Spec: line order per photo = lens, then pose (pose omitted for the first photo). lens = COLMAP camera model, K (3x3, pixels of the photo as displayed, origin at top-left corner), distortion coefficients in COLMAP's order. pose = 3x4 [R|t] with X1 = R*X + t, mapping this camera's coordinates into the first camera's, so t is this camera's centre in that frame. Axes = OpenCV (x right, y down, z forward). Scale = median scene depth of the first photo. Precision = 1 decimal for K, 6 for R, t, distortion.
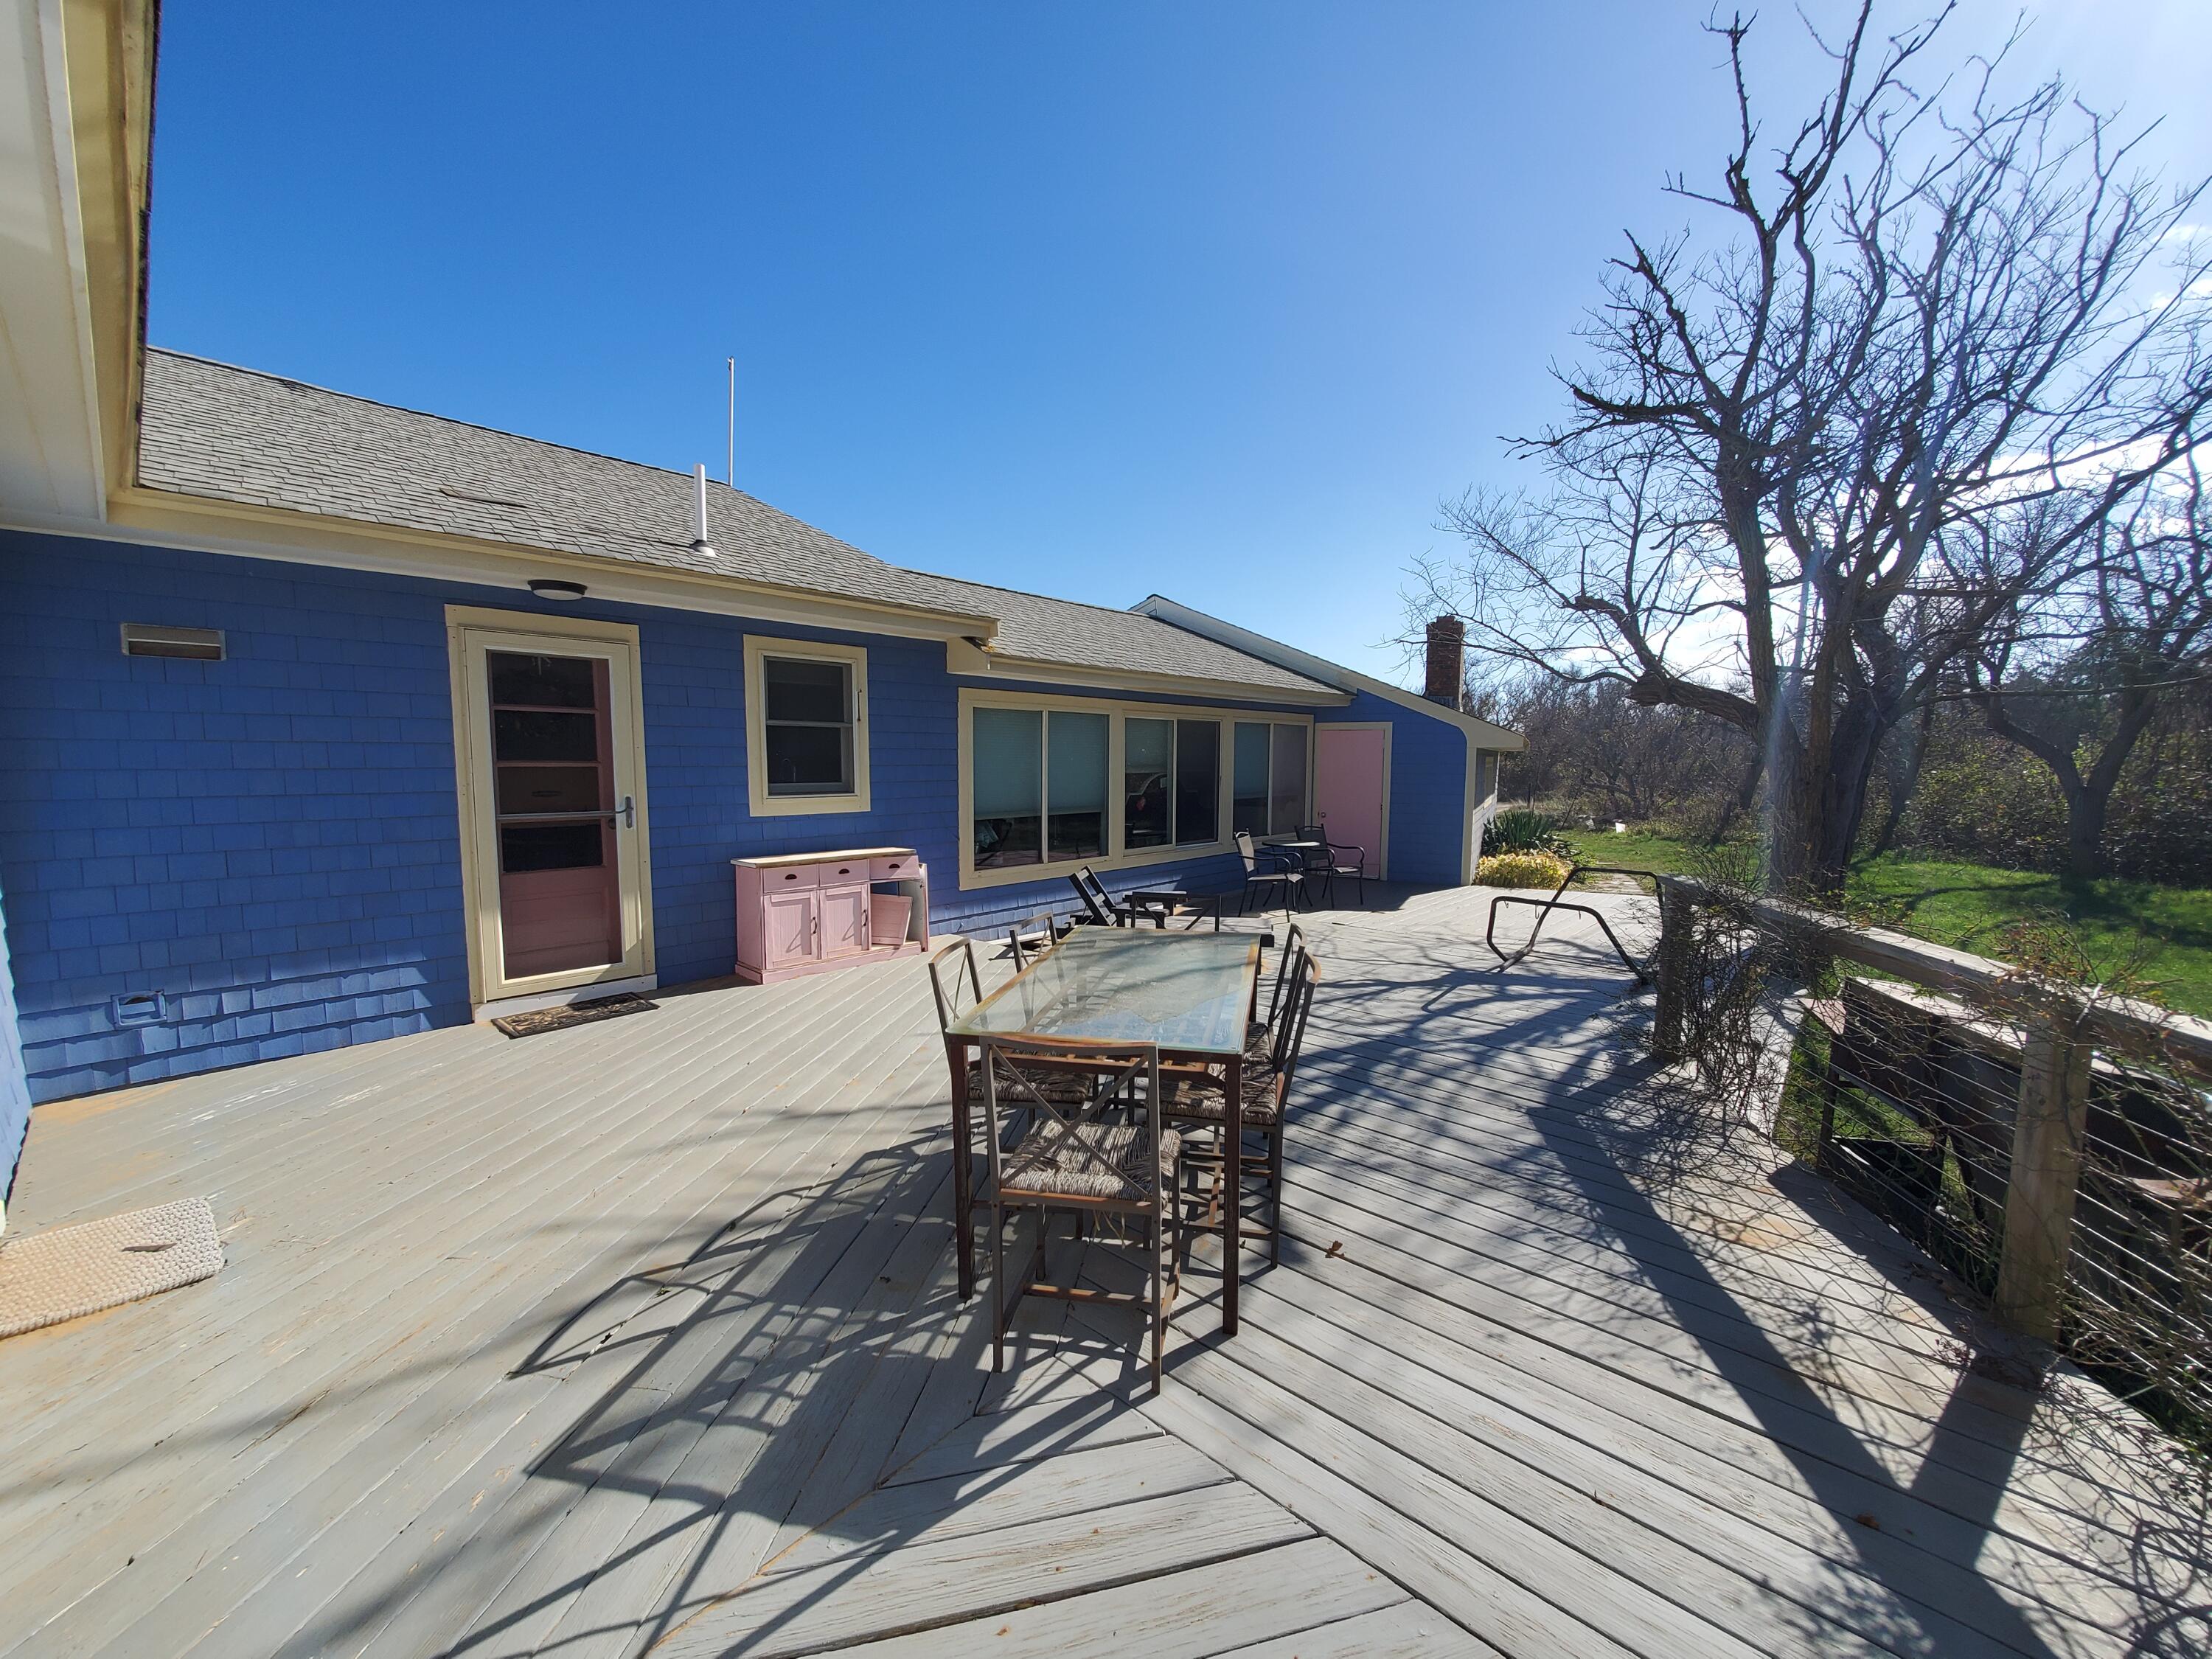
lens RADIAL K [[877.4, 0, 1106.0], [0, 877.4, 829.5], [0, 0, 1]] dist [0.000315, 0.000010]
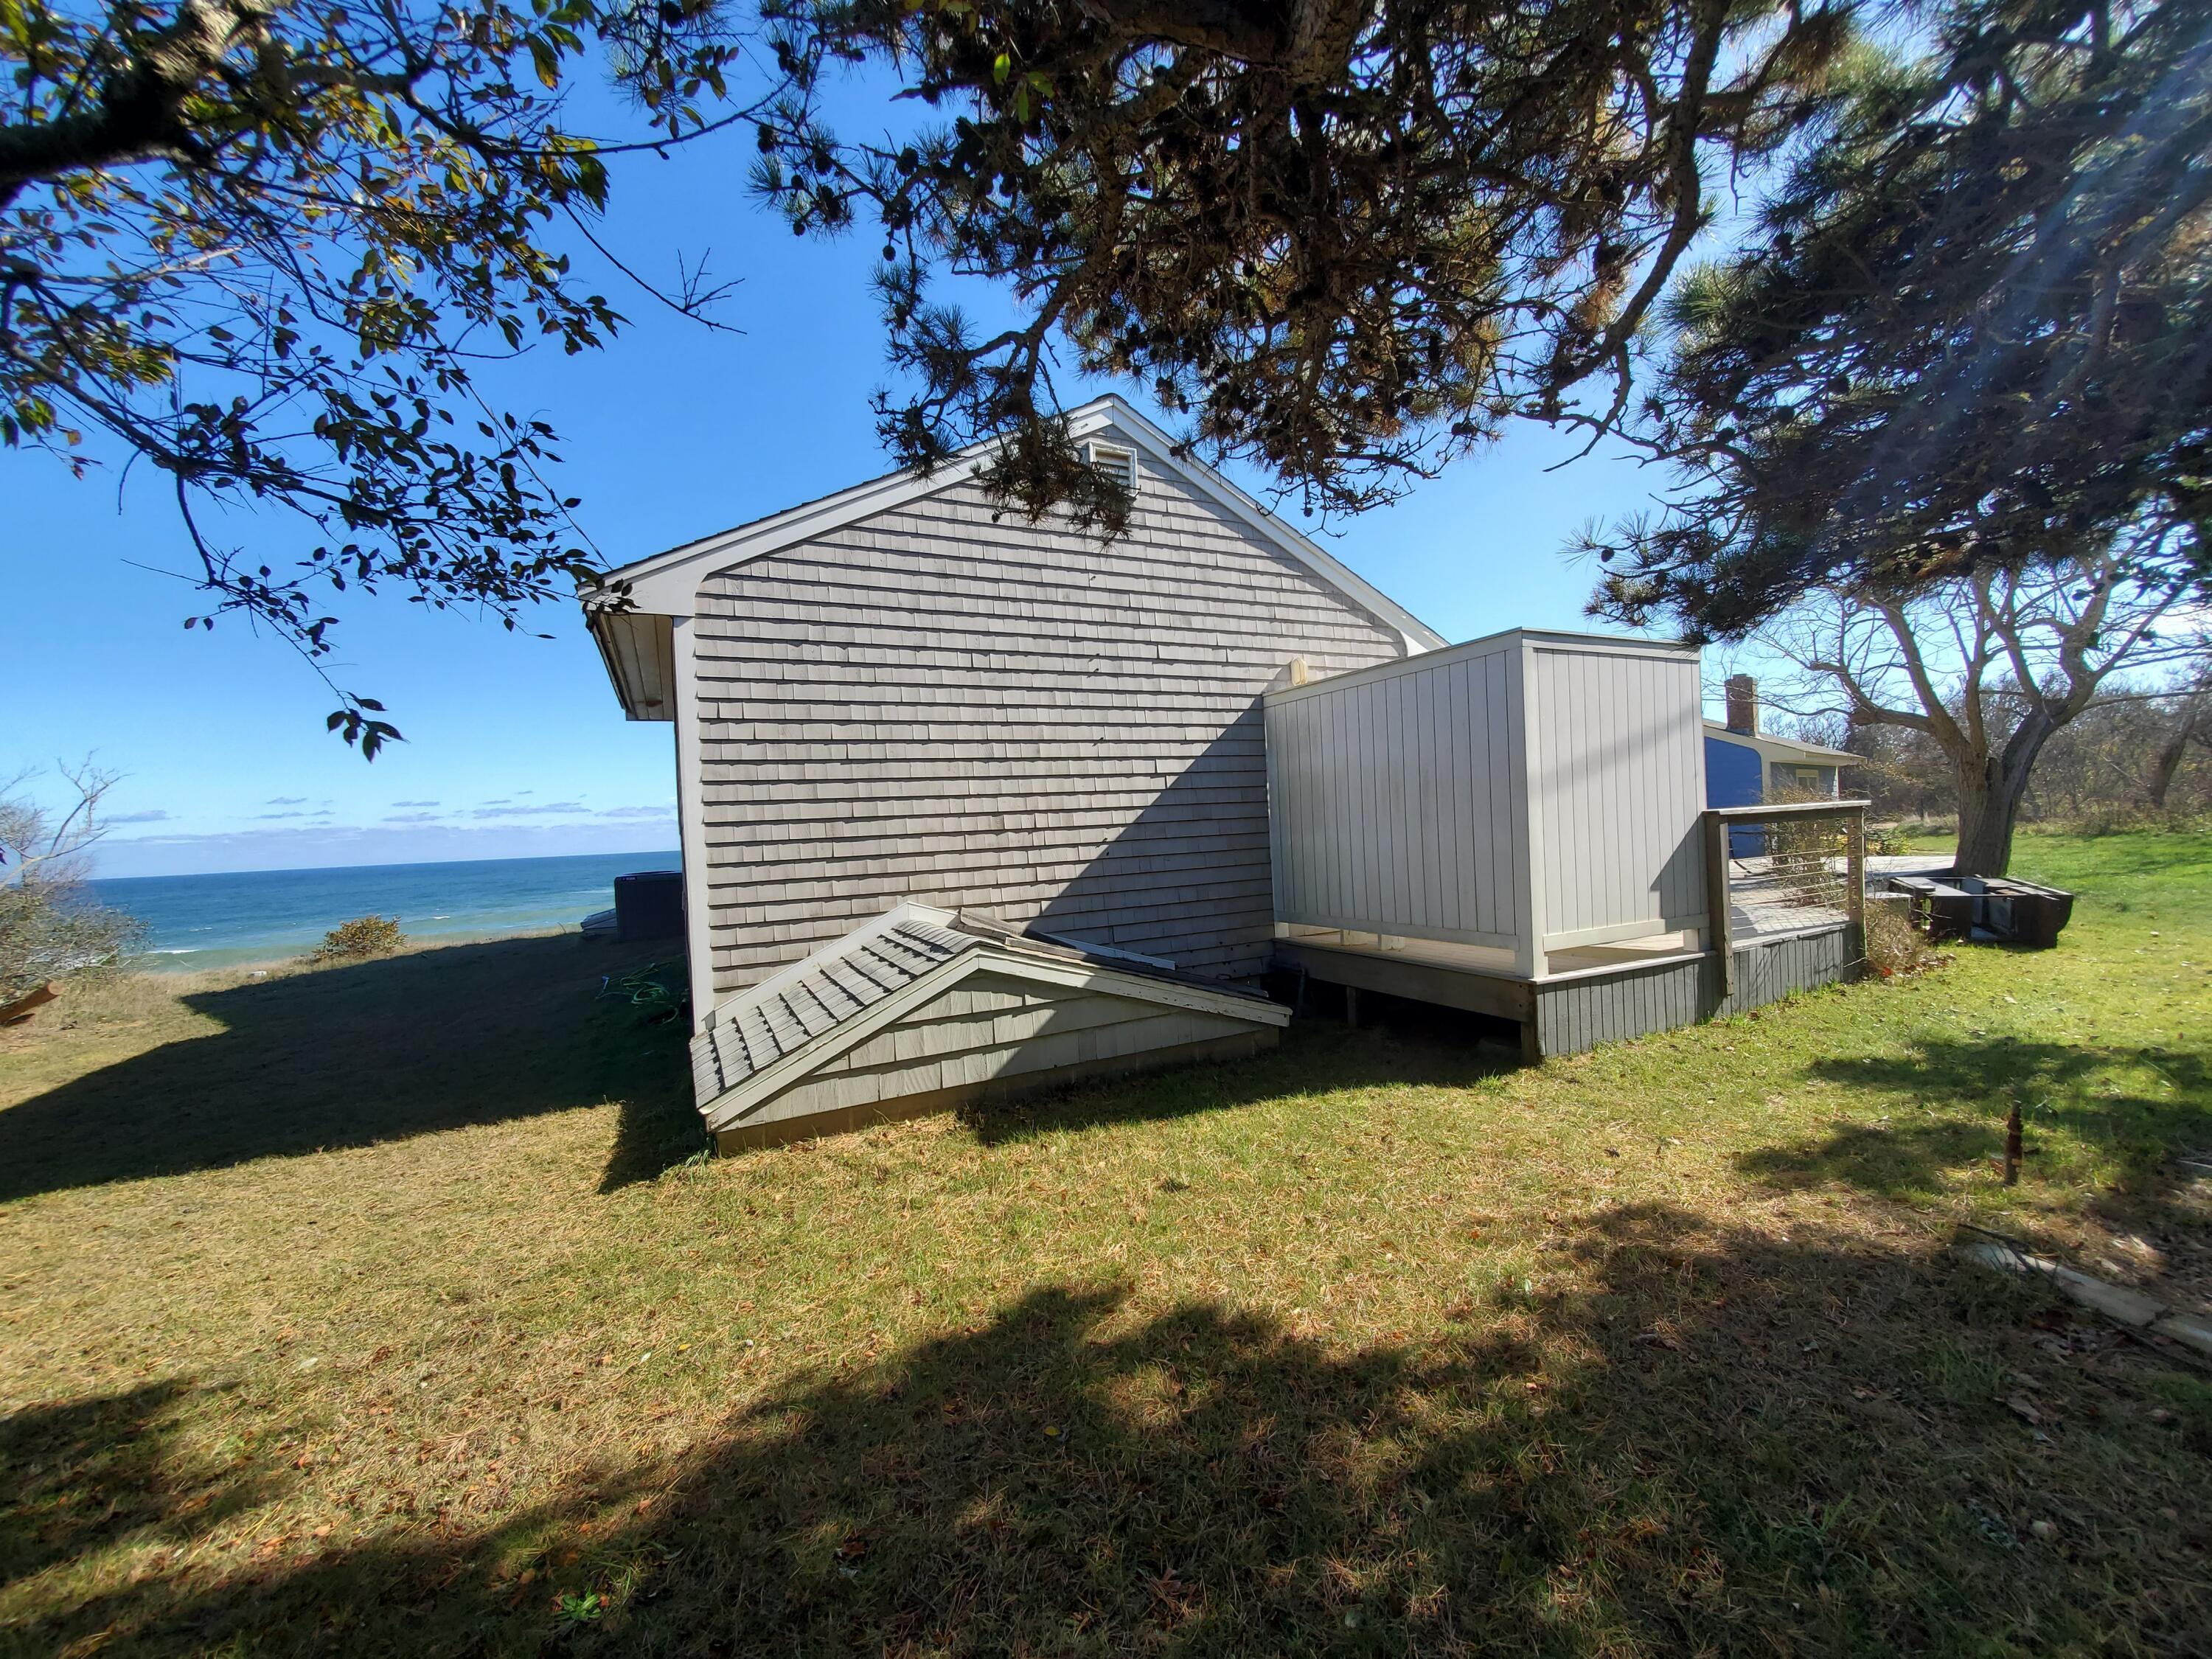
lens RADIAL K [[868.8, 0, 1106.0], [0, 868.8, 829.5], [0, 0, 1]] dist [-0.000855, -0.000038]
pose [[0.931026, -0.045598, -0.362094, -0.148042], [0.020831, 0.997186, -0.072011, 0.172490], [0.364359, 0.059501, 0.929356, -1.266192]]
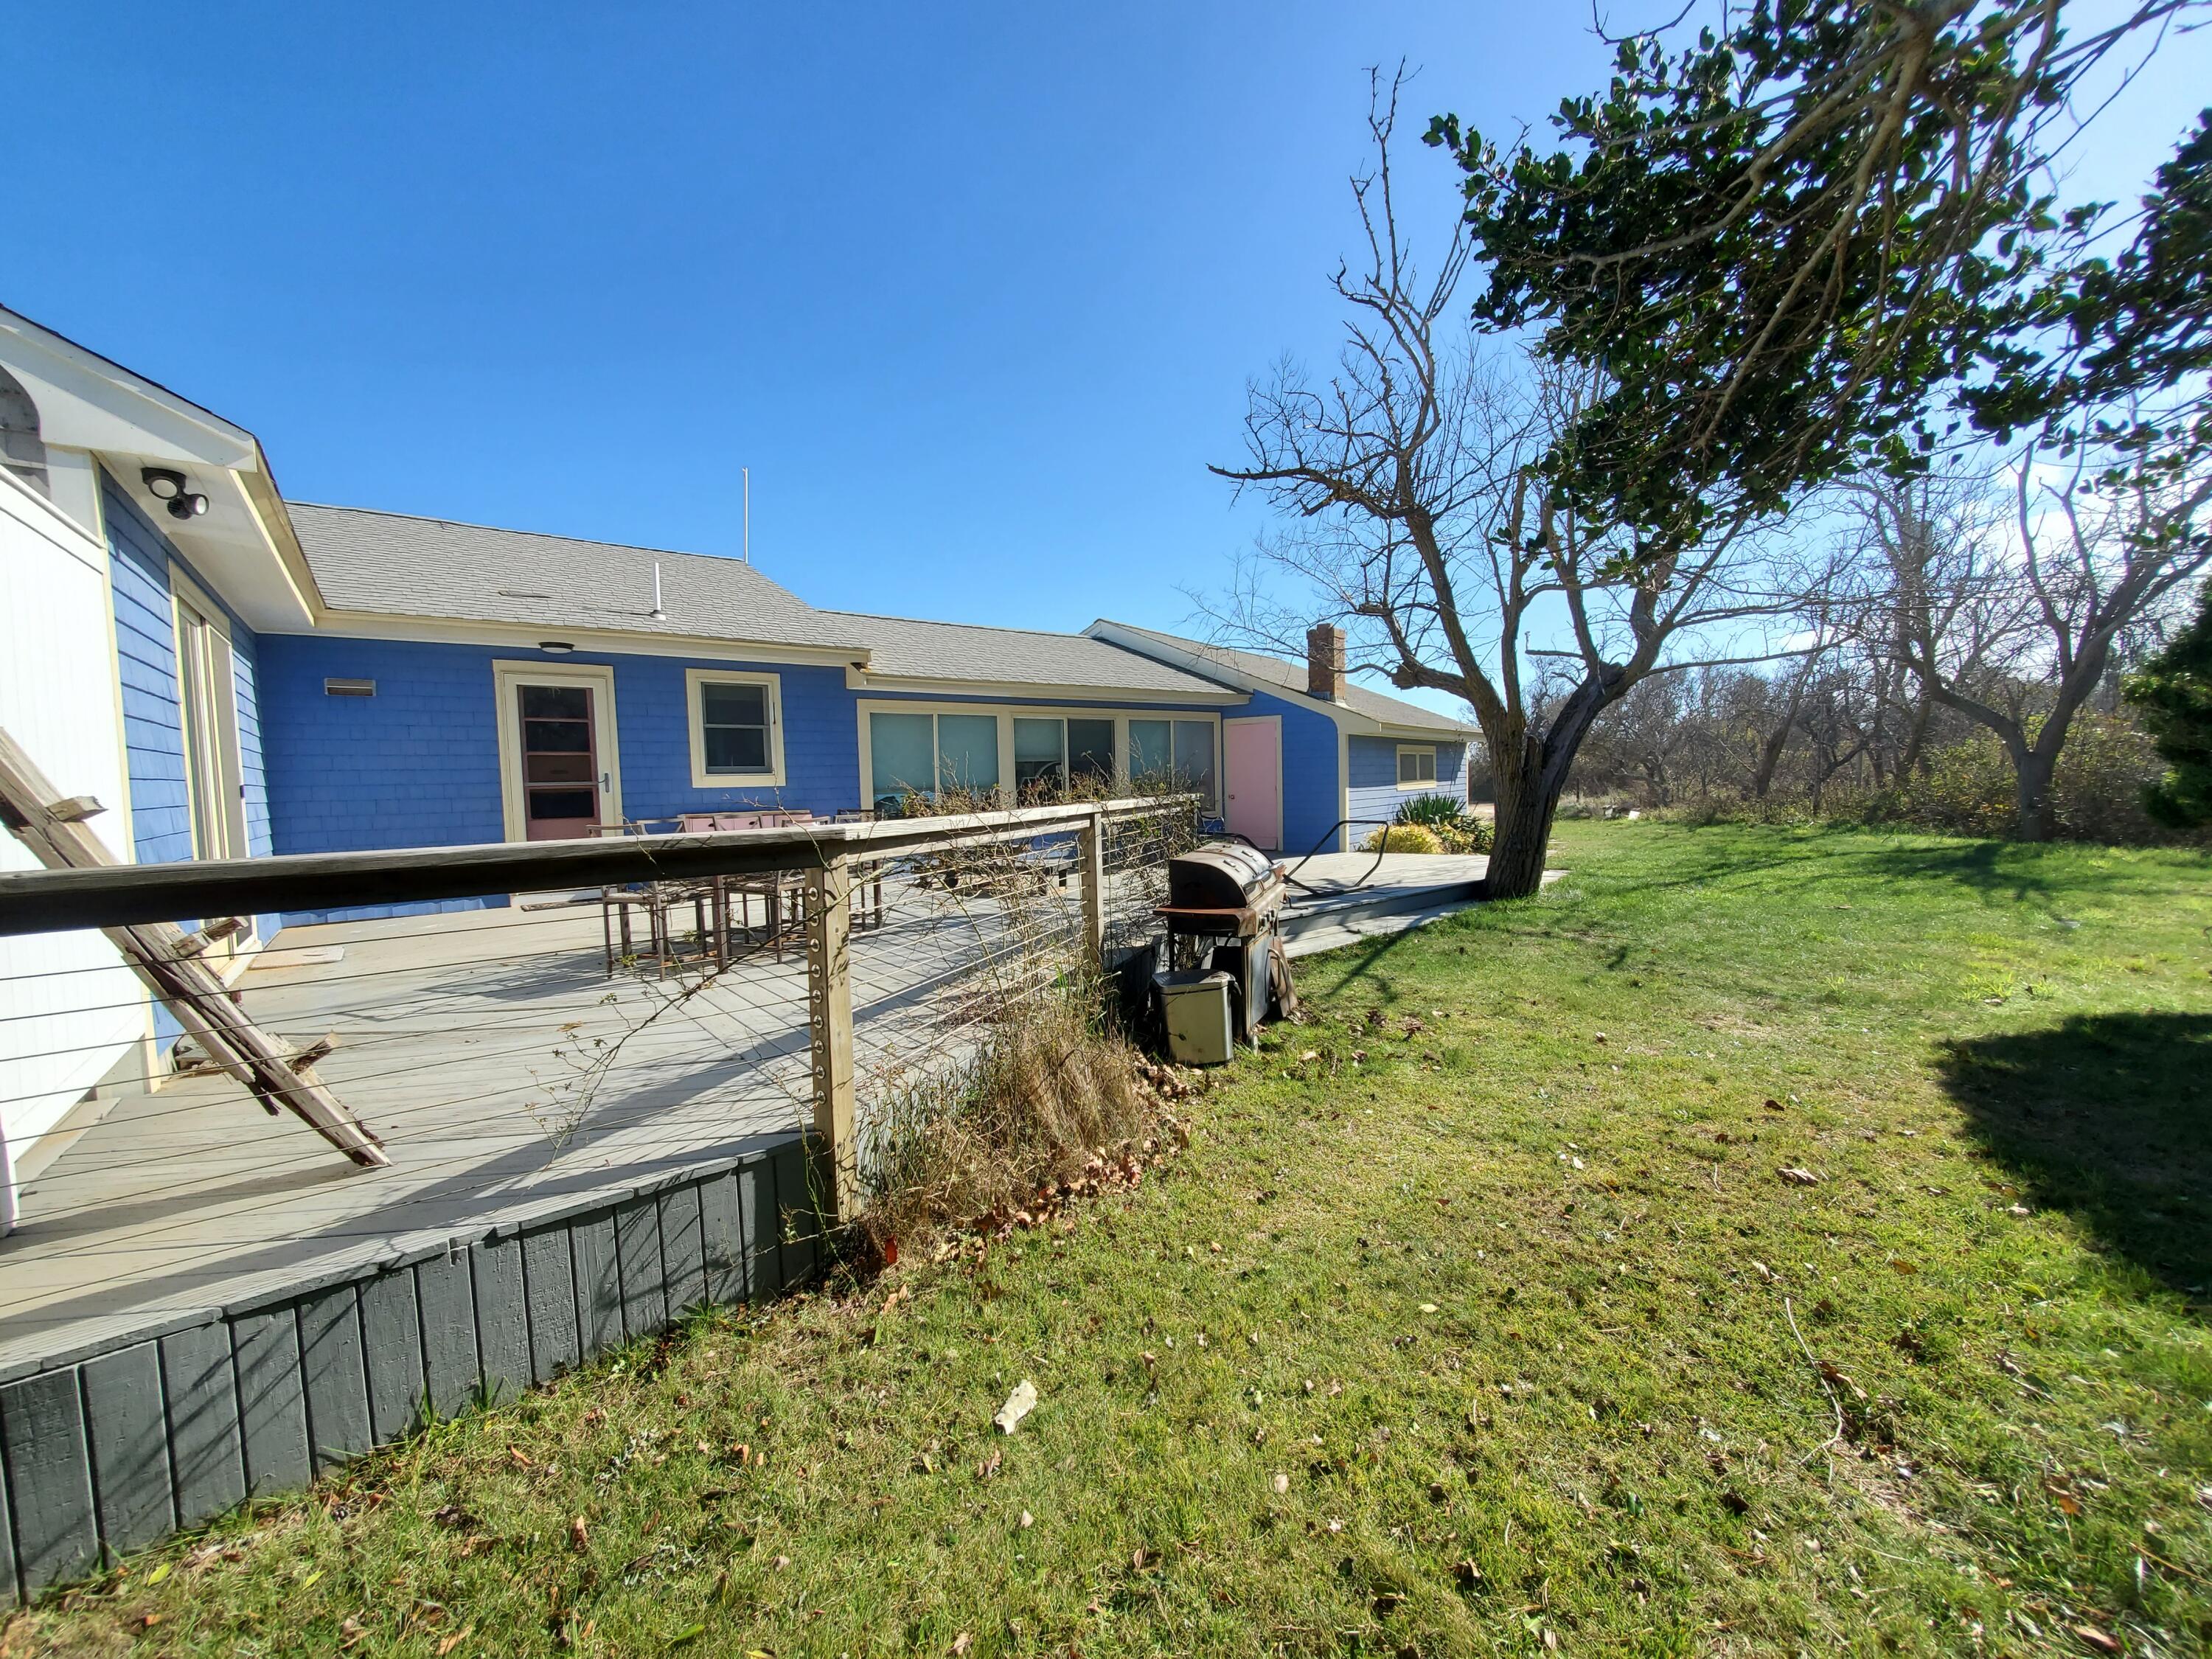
lens RADIAL K [[868.8, 0, 1106.0], [0, 868.8, 829.5], [0, 0, 1]] dist [-0.000855, -0.000038]
pose [[0.986405, -0.019390, -0.163188, 0.505074], [0.015861, 0.999612, -0.022902, 0.096273], [0.163568, 0.020003, 0.986329, -0.340543]]
